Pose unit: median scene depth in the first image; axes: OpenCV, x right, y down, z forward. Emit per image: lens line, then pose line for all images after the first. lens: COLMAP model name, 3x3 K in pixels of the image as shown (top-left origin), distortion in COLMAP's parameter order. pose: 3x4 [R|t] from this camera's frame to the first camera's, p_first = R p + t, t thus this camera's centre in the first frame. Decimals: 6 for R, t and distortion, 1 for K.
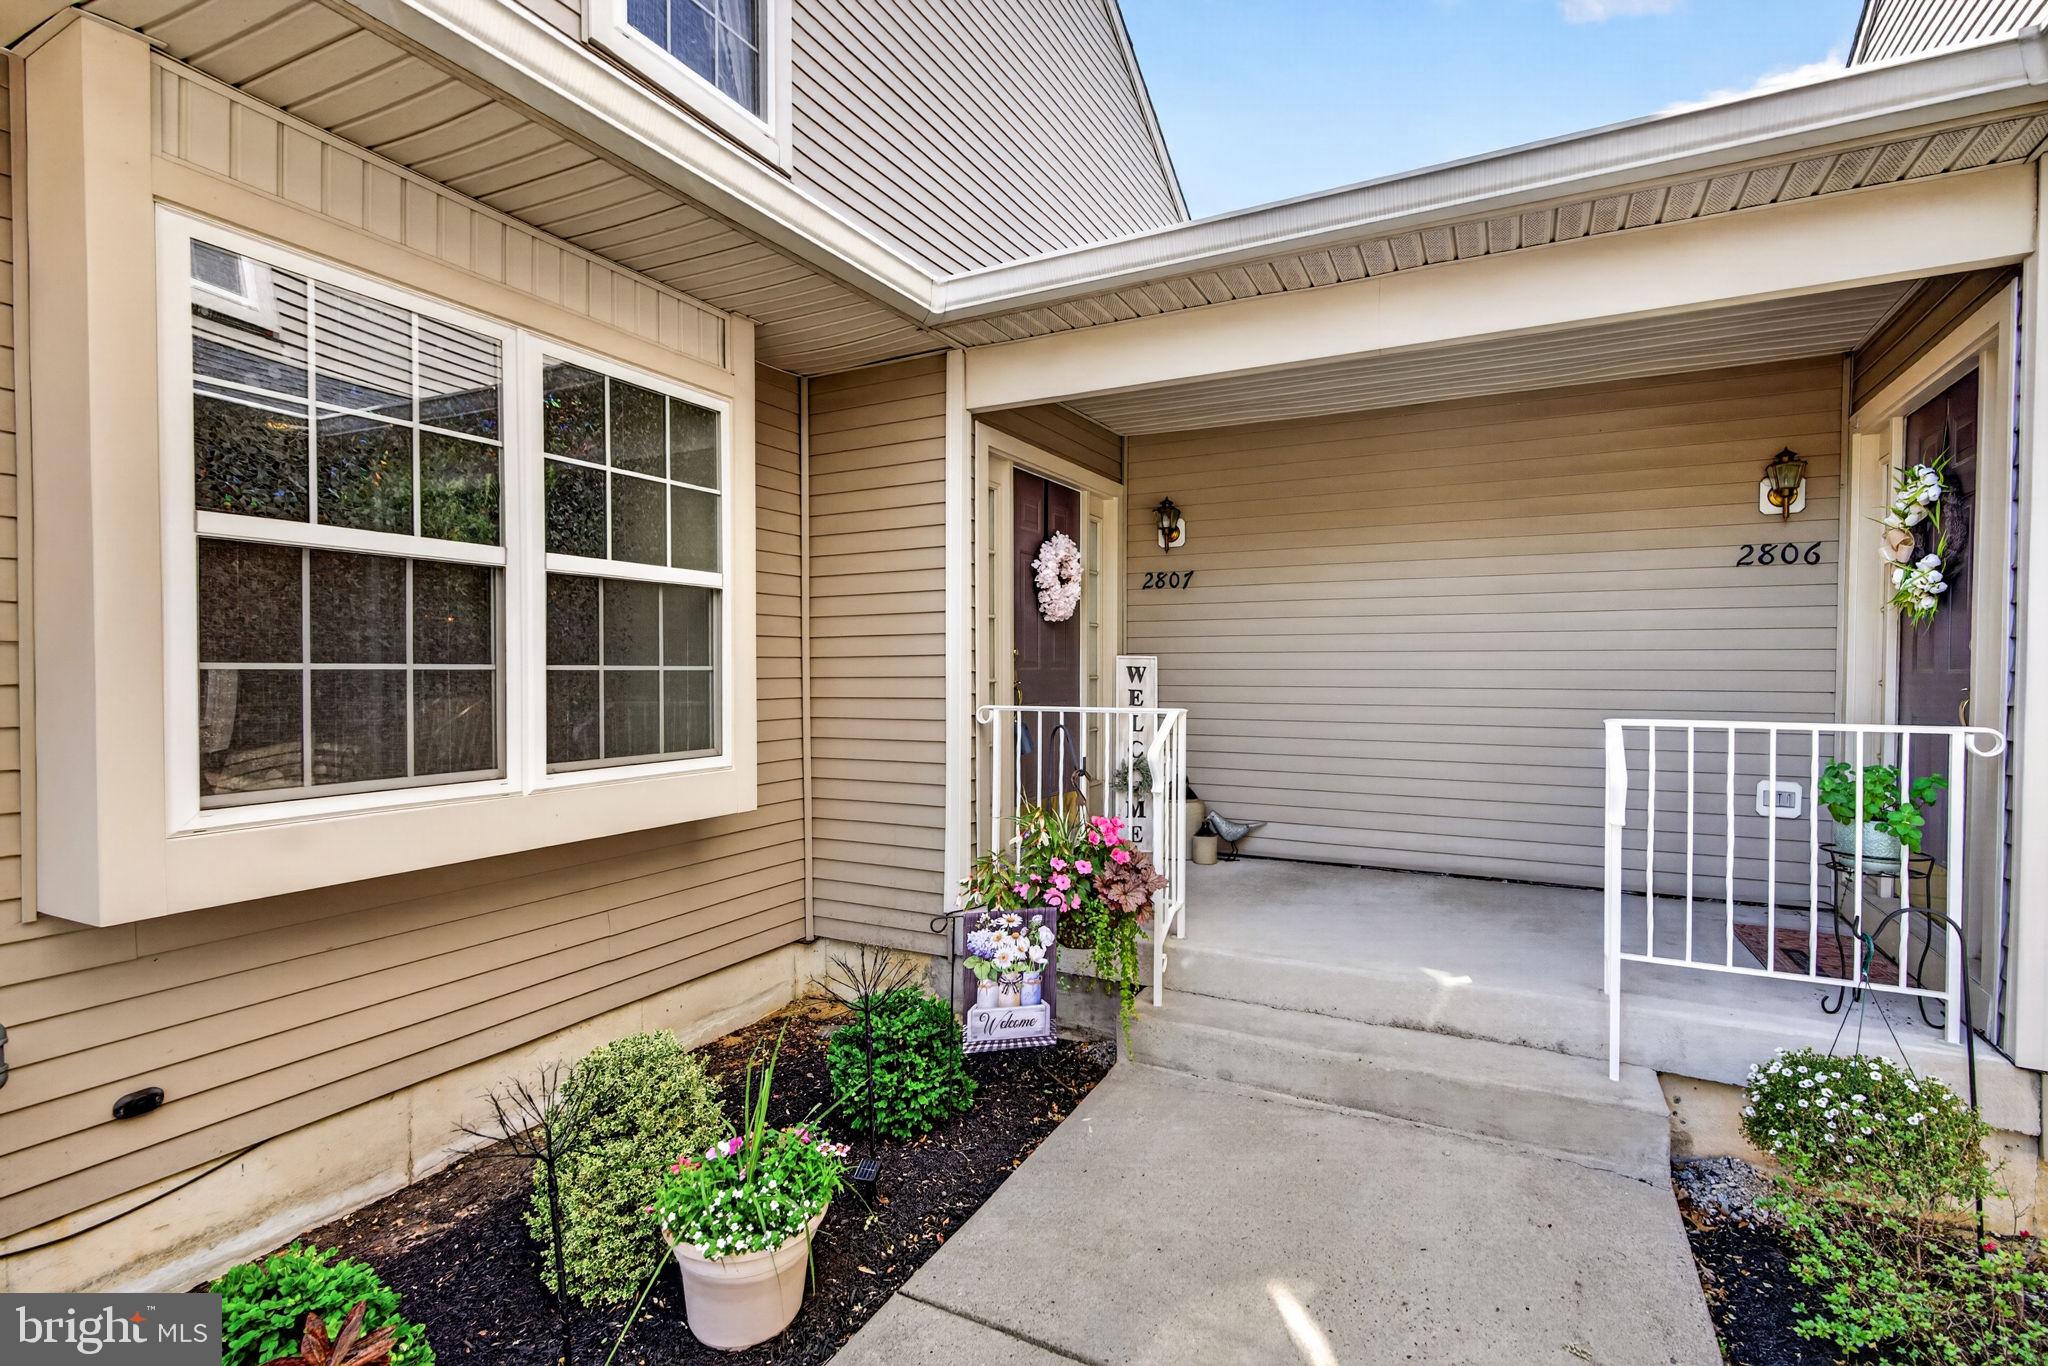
lens RADIAL K [[975.4, 0, 1022.4], [0, 975.4, 689.0], [0, 0, 1]] dist [-0.000792, 0.015227]
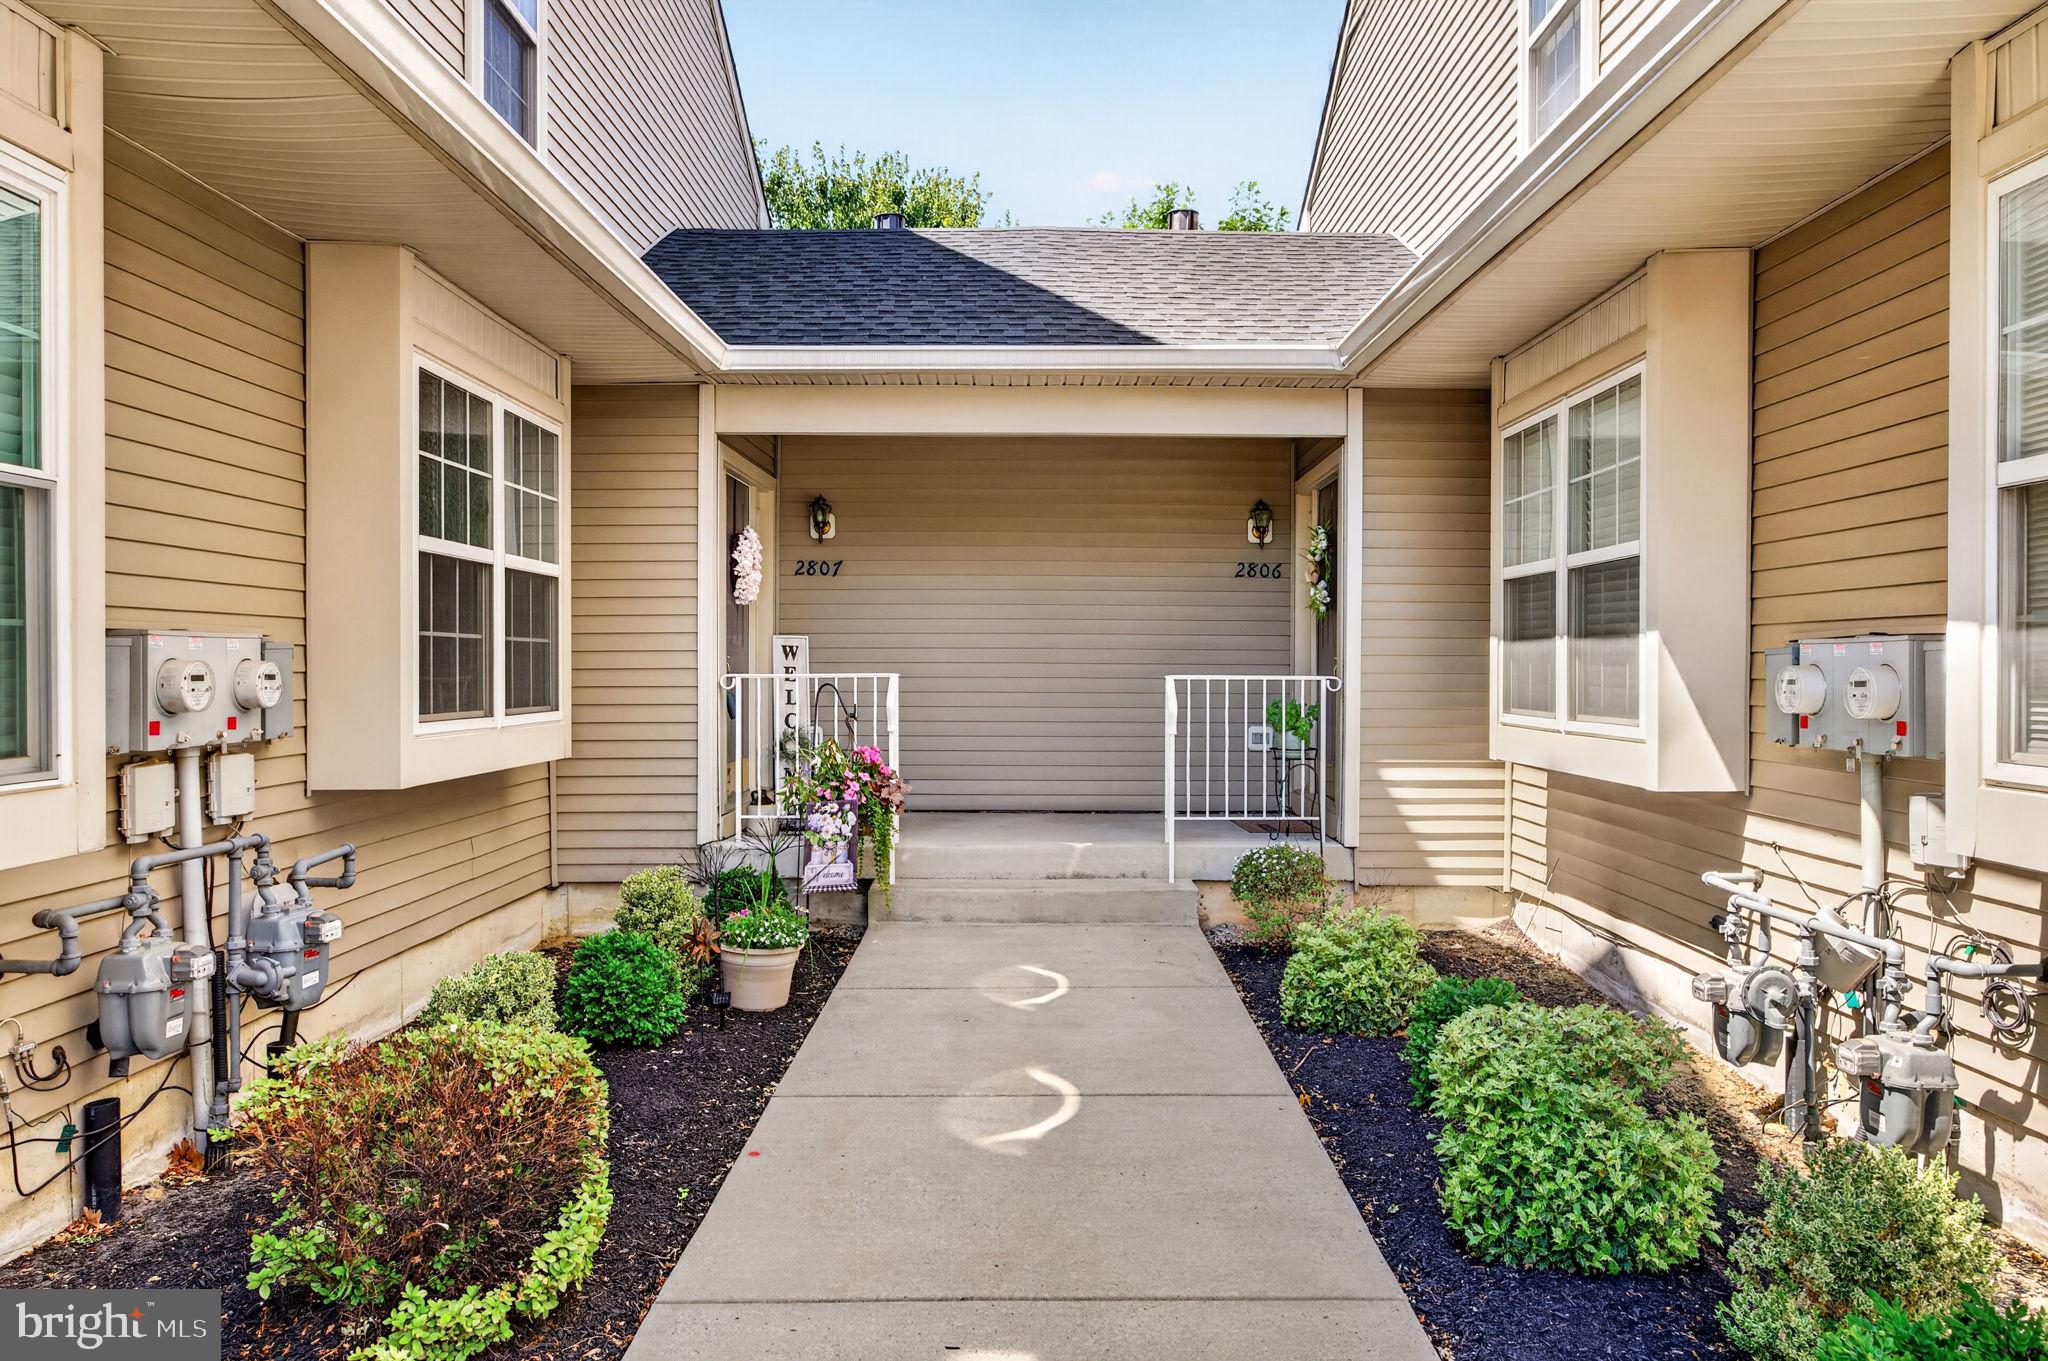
lens RADIAL K [[1598.1, 0, 1024.0], [0, 1598.1, 680.5], [0, 0, 1]] dist [0.000067, 0.000624]
pose [[0.889665, -0.001483, 0.456612, -0.719282], [0.006867, 0.999925, -0.010132, 0.055266], [-0.456563, 0.012150, 0.889608, -1.096938]]
